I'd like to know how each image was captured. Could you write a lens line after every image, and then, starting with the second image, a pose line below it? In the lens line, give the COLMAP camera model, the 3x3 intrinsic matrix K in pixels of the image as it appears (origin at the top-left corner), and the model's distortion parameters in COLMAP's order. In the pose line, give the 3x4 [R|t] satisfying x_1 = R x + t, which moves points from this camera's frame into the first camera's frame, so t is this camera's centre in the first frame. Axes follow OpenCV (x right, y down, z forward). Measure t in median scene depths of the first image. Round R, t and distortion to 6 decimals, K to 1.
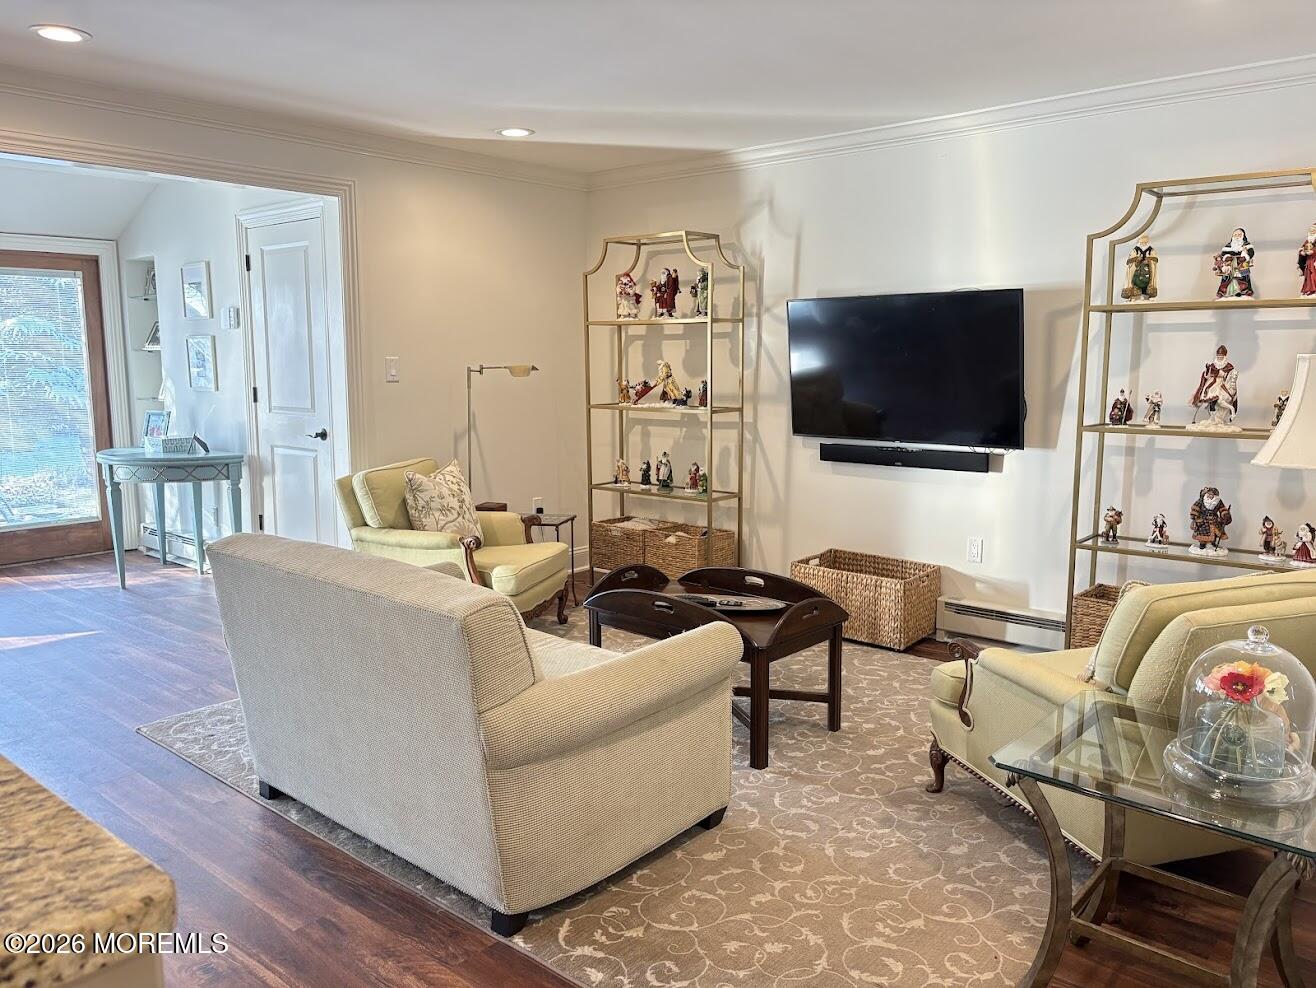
lens RADIAL K [[998.4, 0, 657.9], [0, 998.4, 502.6], [0, 0, 1]] dist [0.041176, -0.022713]
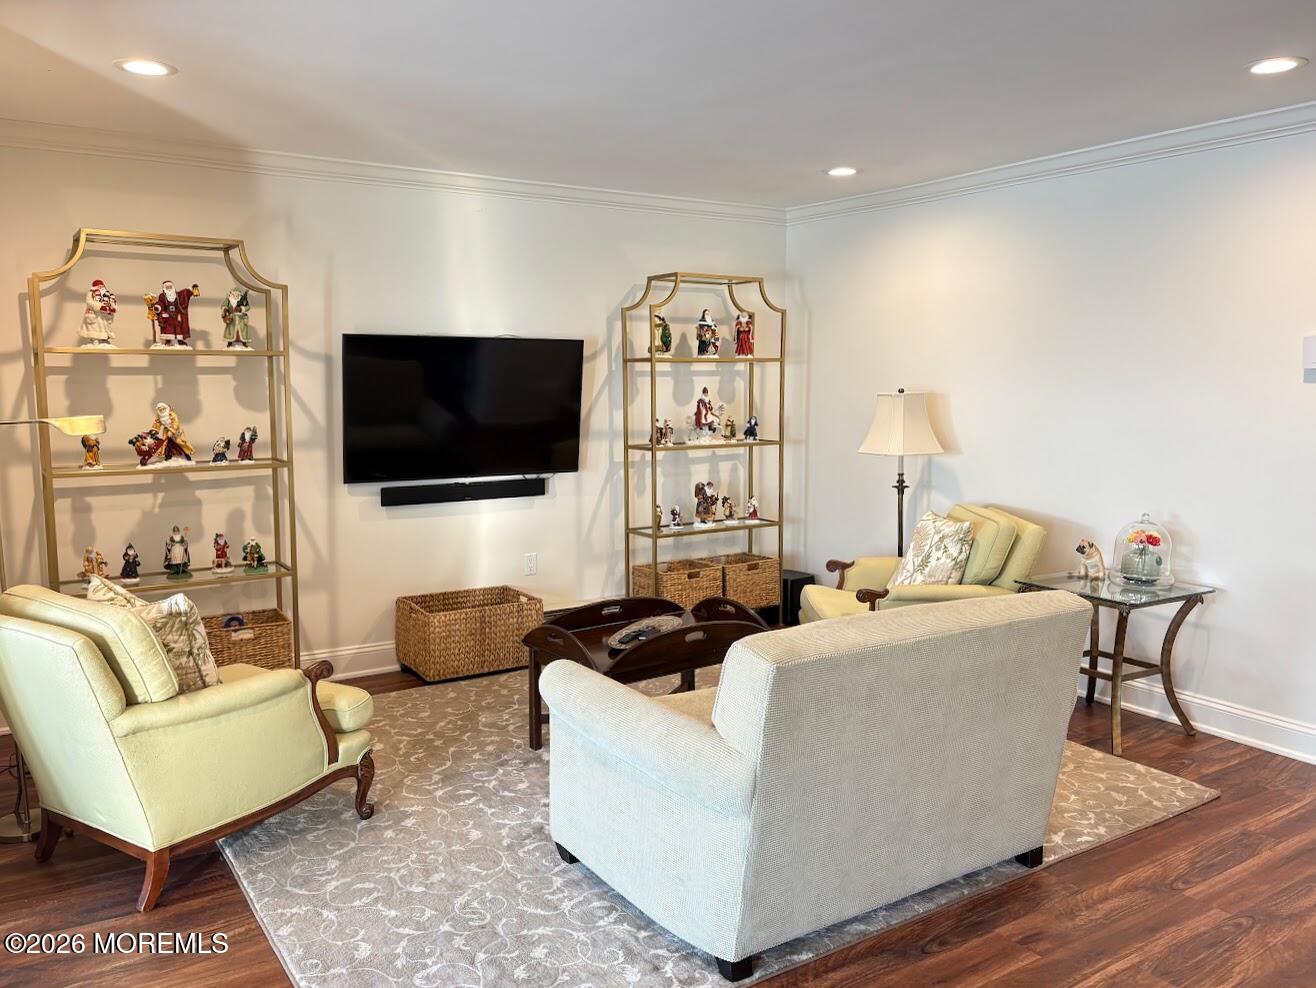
lens RADIAL K [[1030.4, 0, 658.0], [0, 1030.4, 494.0], [0, 0, 1]] dist [0.012099, -0.009651]
pose [[0.273469, -0.107641, 0.955839, -0.663206], [0.139597, 0.987639, 0.071283, -0.083843], [-0.951697, 0.113938, 0.285115, 0.465476]]
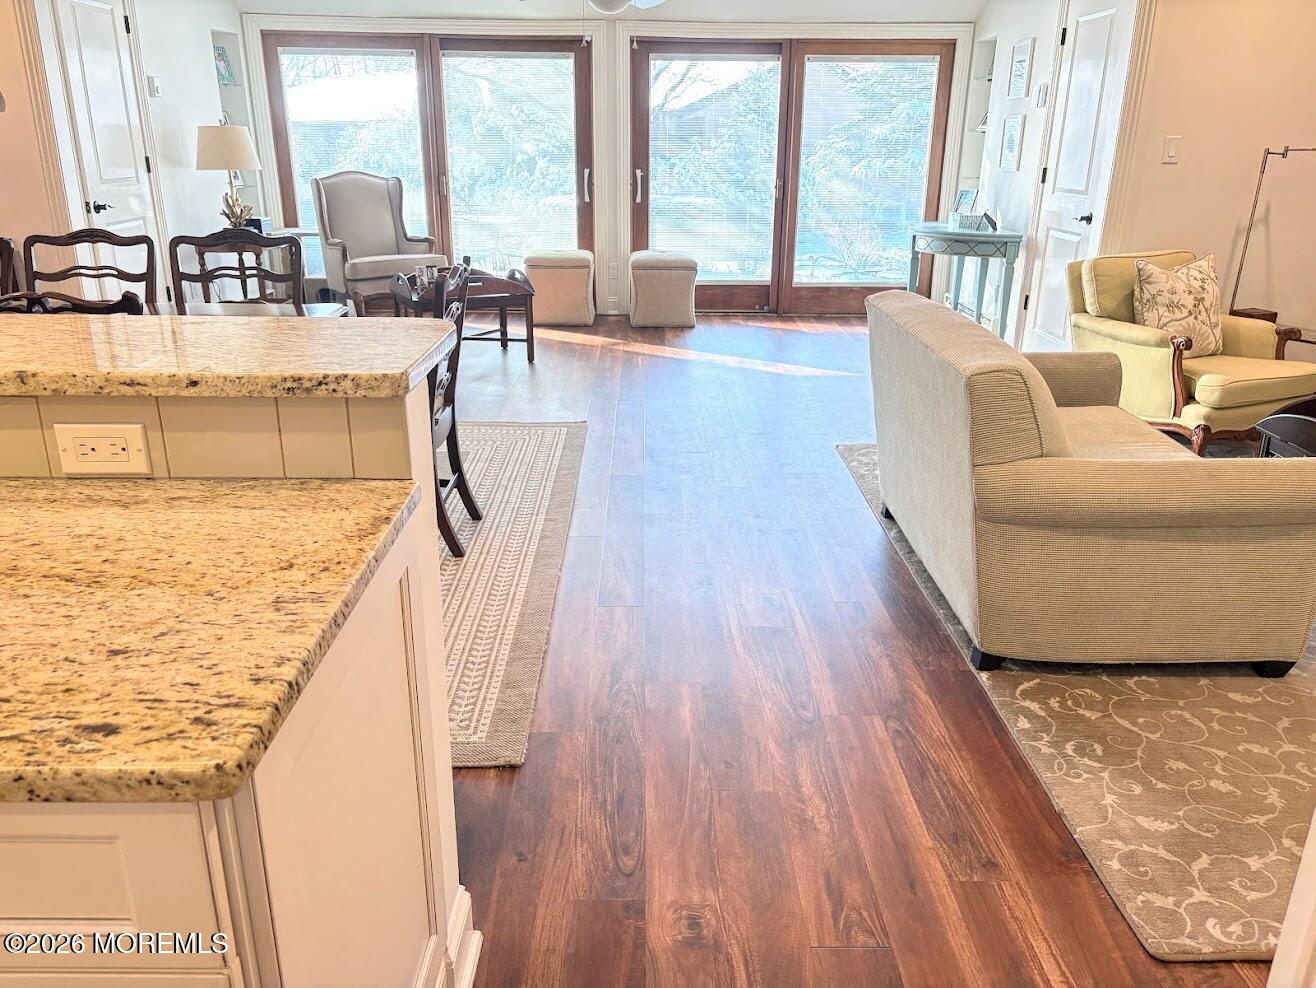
lens RADIAL K [[1004.3, 0, 658.0], [0, 1004.3, 494.0], [0, 0, 1]] dist [0.021914, -0.005296]
pose [[0.661965, 0.256862, -0.704148, 0.157247], [-0.118046, 0.963450, 0.240476, 0.005172], [0.740180, -0.076065, 0.668092, -0.003118]]
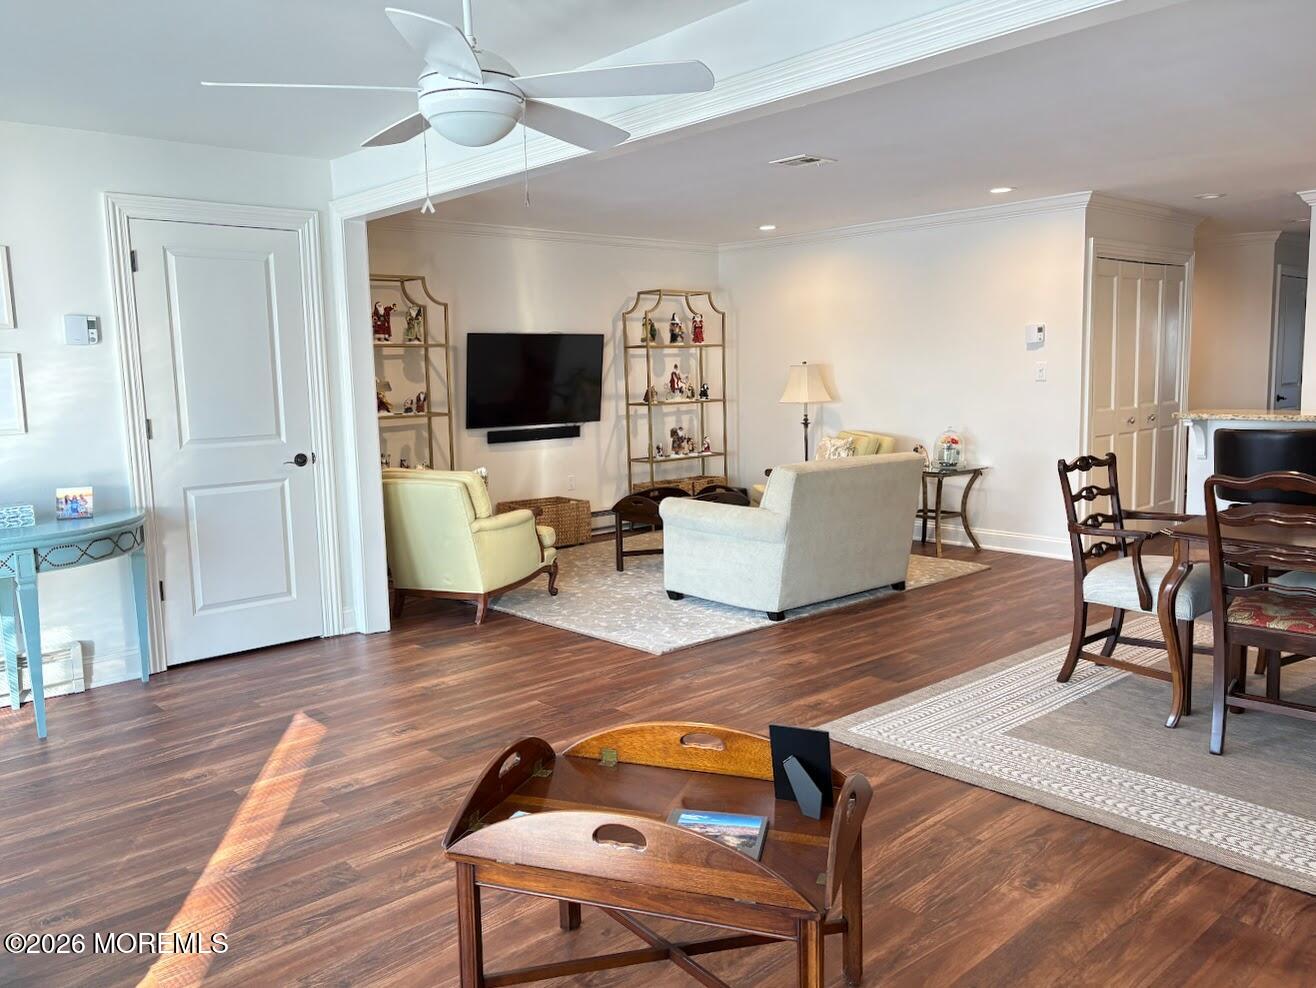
lens RADIAL K [[1020.0, 0, 657.6], [0, 1020.0, 500.4], [0, 0, 1]] dist [0.047554, -0.004857]
pose [[0.121458, -0.129089, 0.984167, -1.238880], [0.165595, 0.980247, 0.108139, -0.078581], [-0.978686, 0.149838, 0.140436, 0.546107]]
